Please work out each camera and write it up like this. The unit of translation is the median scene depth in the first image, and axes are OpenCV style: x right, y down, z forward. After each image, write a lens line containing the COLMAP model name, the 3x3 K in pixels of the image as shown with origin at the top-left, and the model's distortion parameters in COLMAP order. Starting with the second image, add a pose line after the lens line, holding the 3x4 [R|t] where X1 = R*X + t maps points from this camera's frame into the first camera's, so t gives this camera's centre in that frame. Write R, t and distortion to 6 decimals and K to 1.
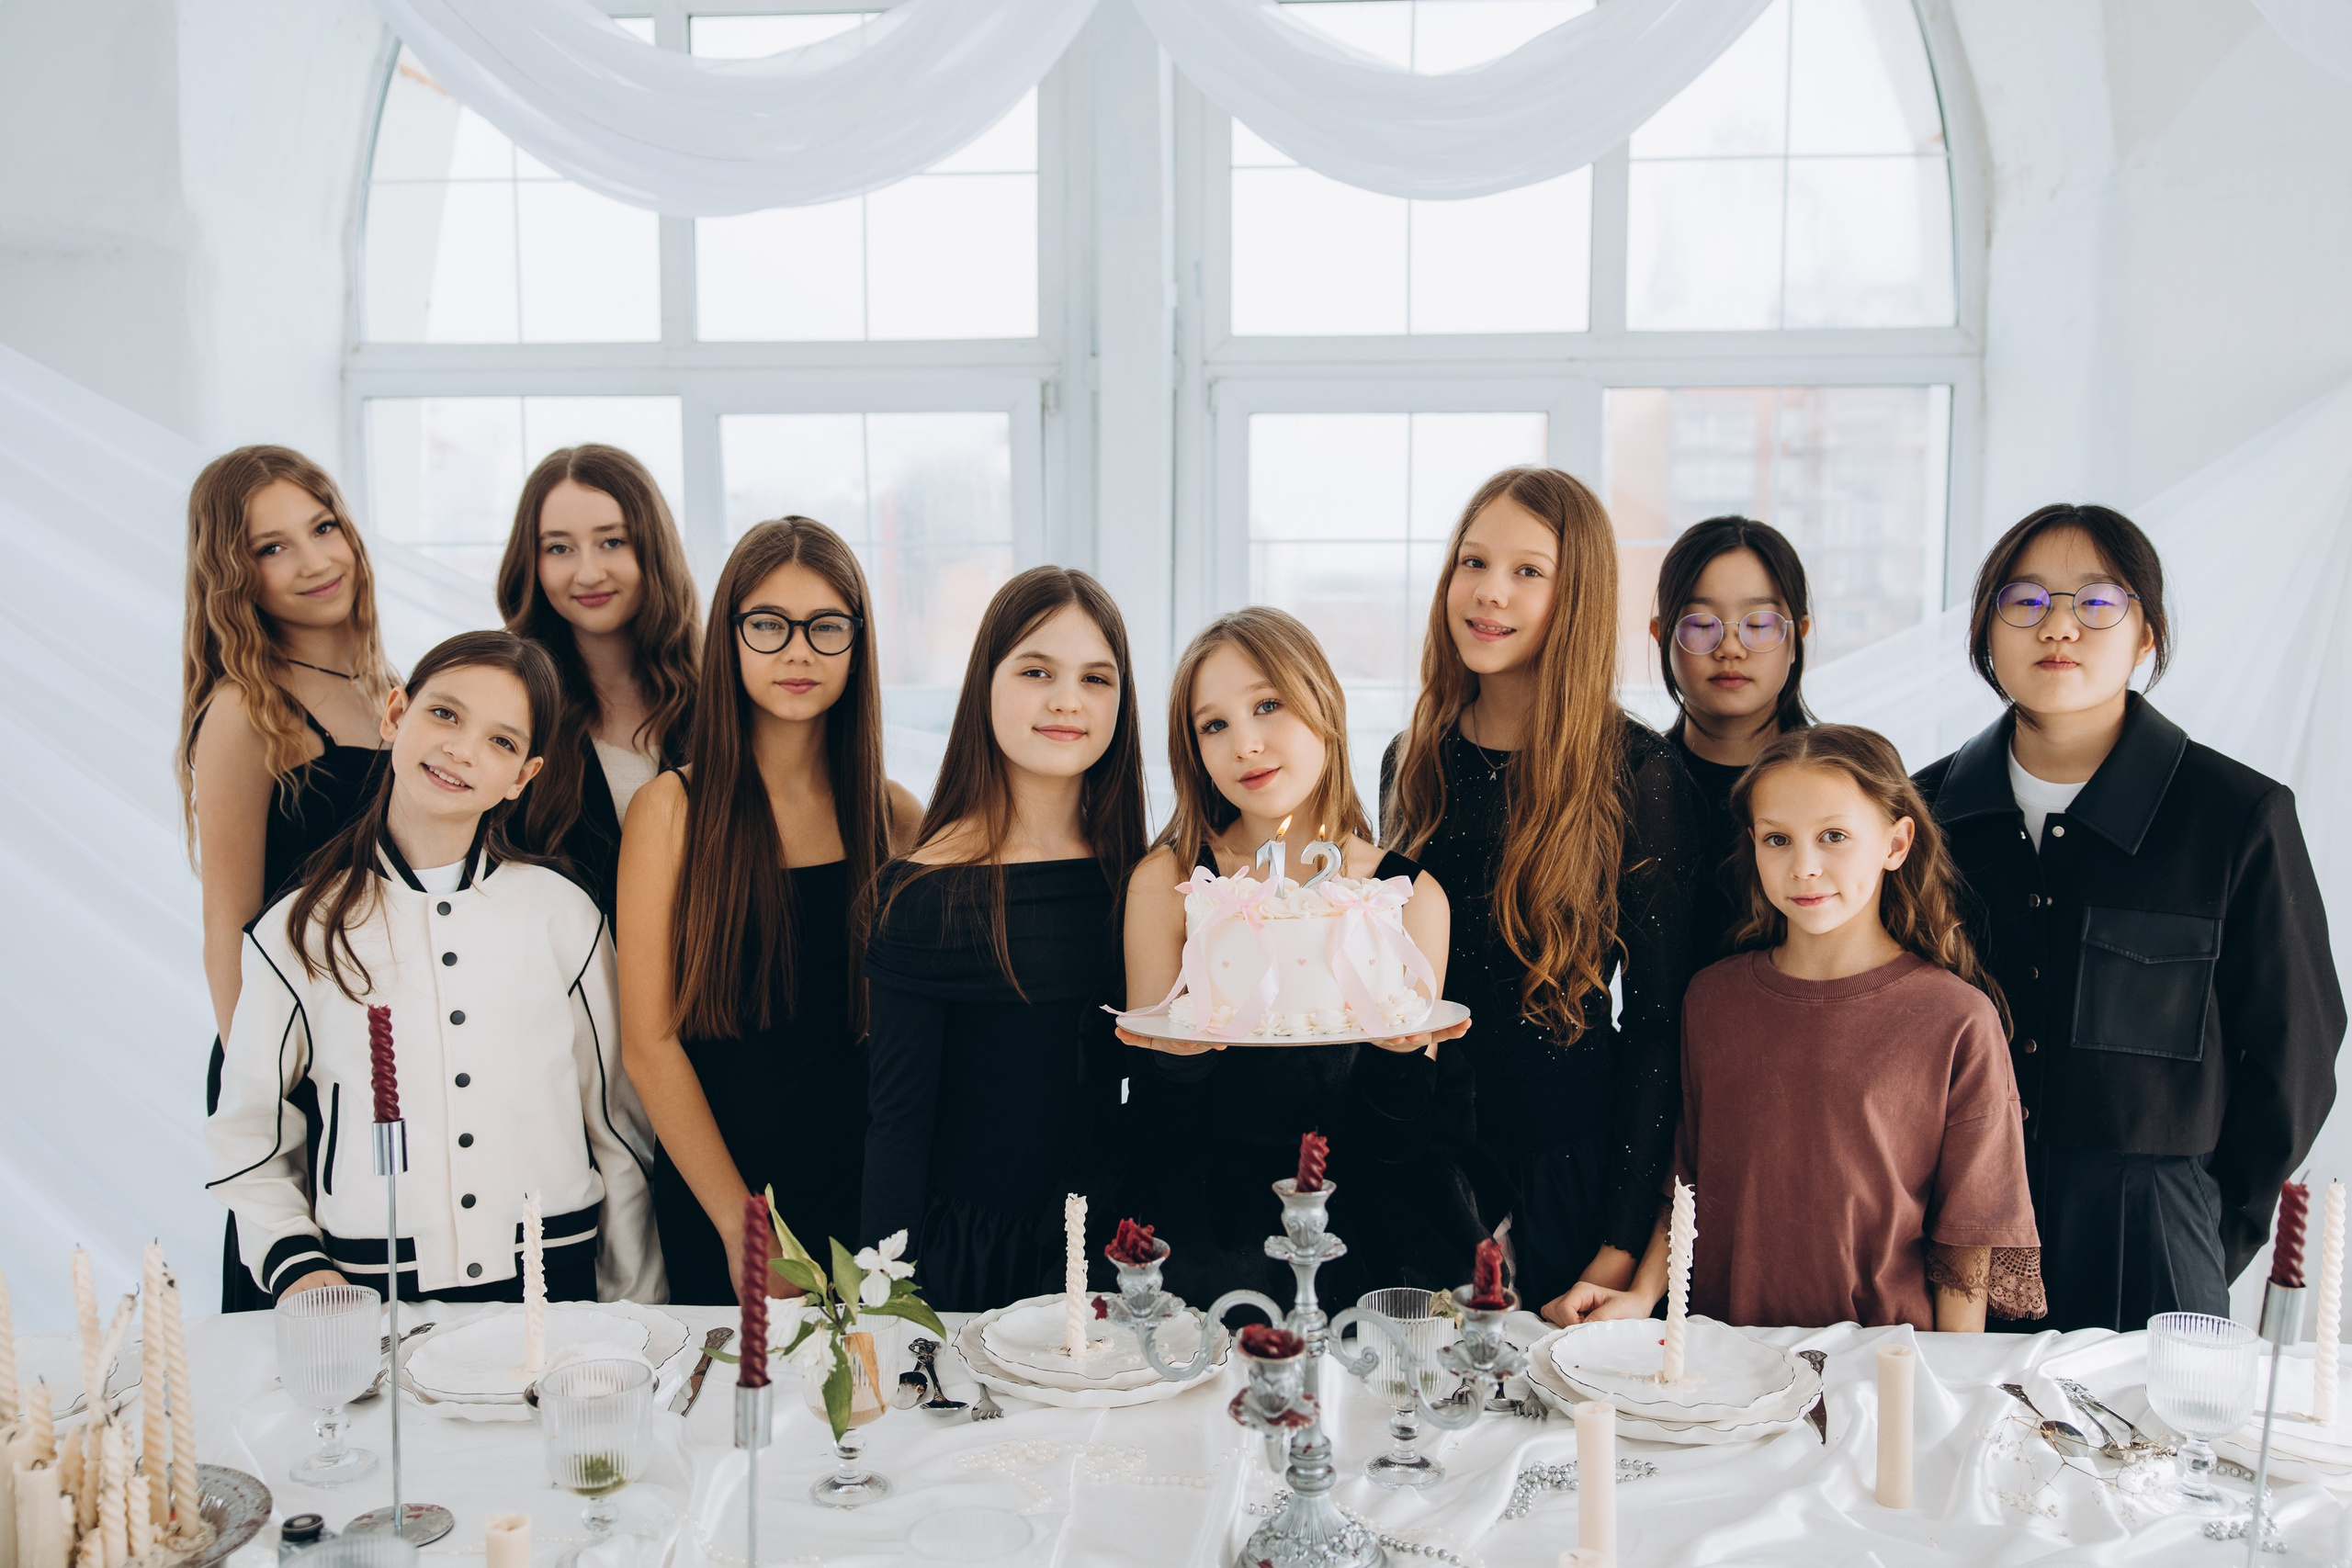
lens RADIAL K [[2170.5, 0, 1176.0], [0, 2170.5, 784.0], [0, 0, 1]] dist [0.046733, -0.003285]
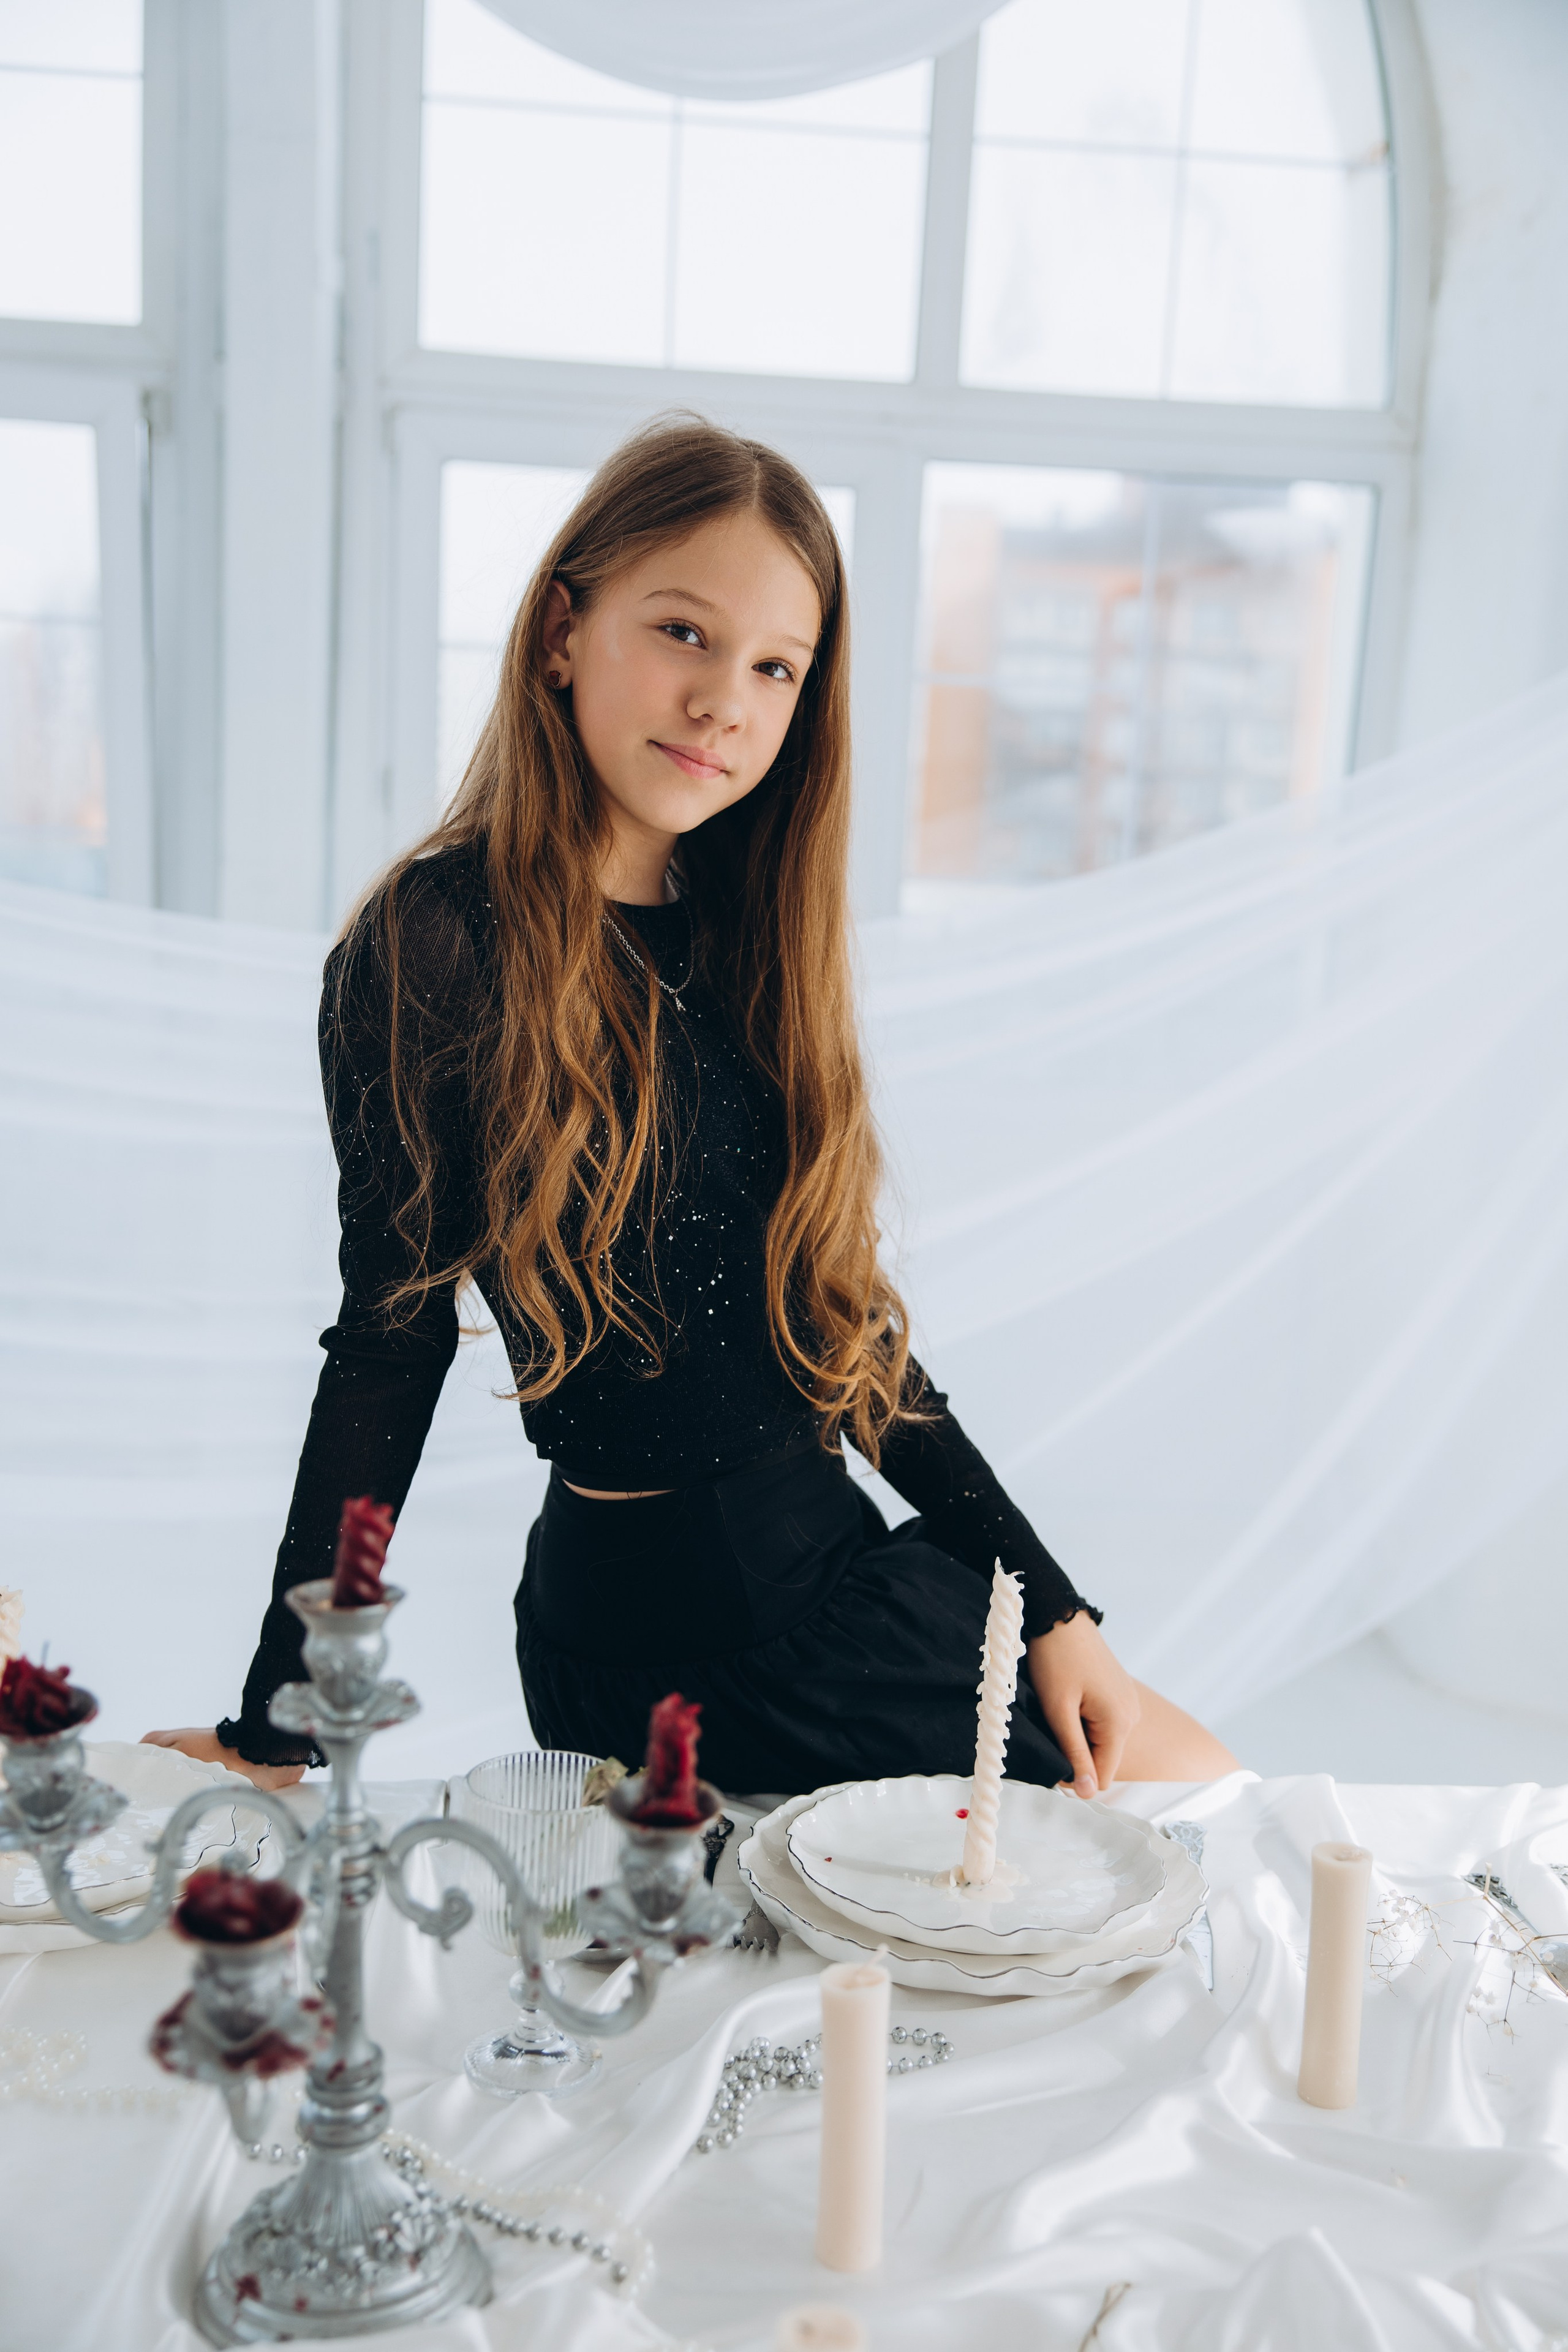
lens RADIAL K [[2677.2, 0, 784.0], [0, 2677.2, 1176.0], [0, 0, 1]] dist [0.060921, -0.051233]
pose [[0.988454, 0.027351, 0.149031, 0.055508], [-0.036029, 0.997789, 0.055843, 0.033082], [-0.147175, -0.060568, 0.987254, 0.281868]]
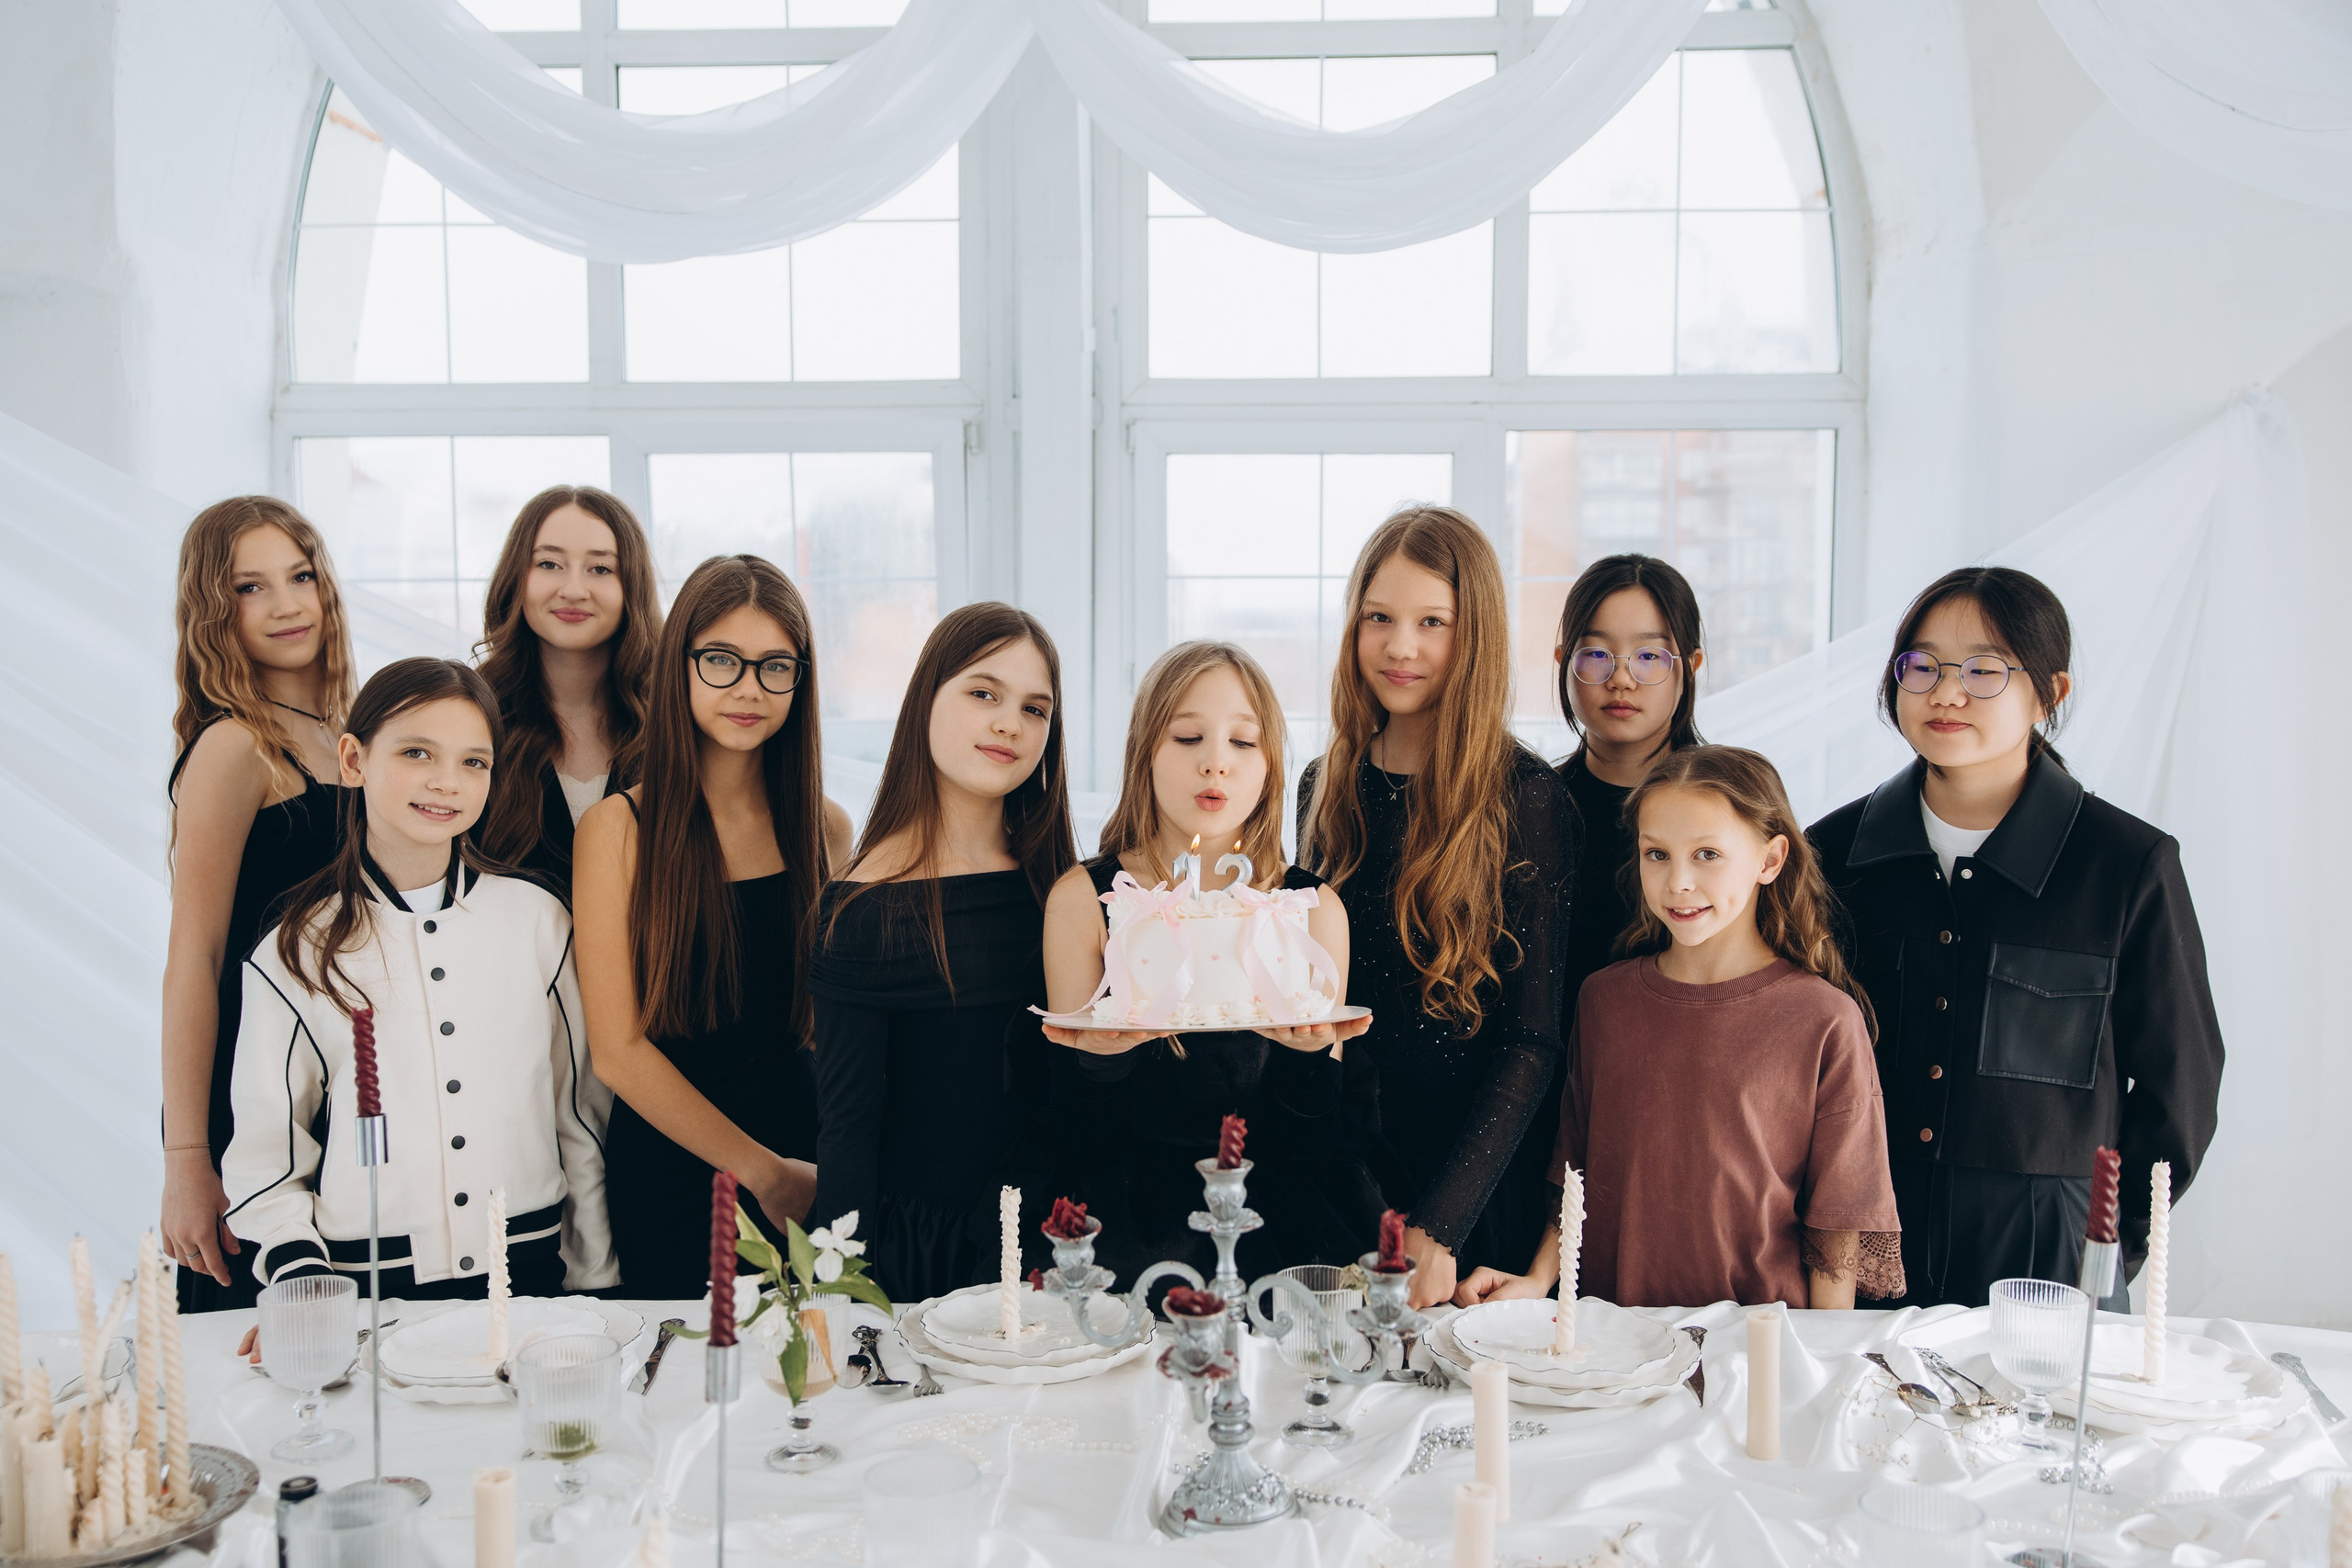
lens RADIAL K [[2170.0, 0, 1165.9], [0, 2170.0, 782.6], [0, 0, 1]] dist [0.057060, -0.006075]
pose [[0.999399, -0.002570, 0.034580, -0.006745], [0.003159, 0.999850, -0.017009, 0.009368], [-0.034531, 0.017108, 0.999257, -0.083761]]
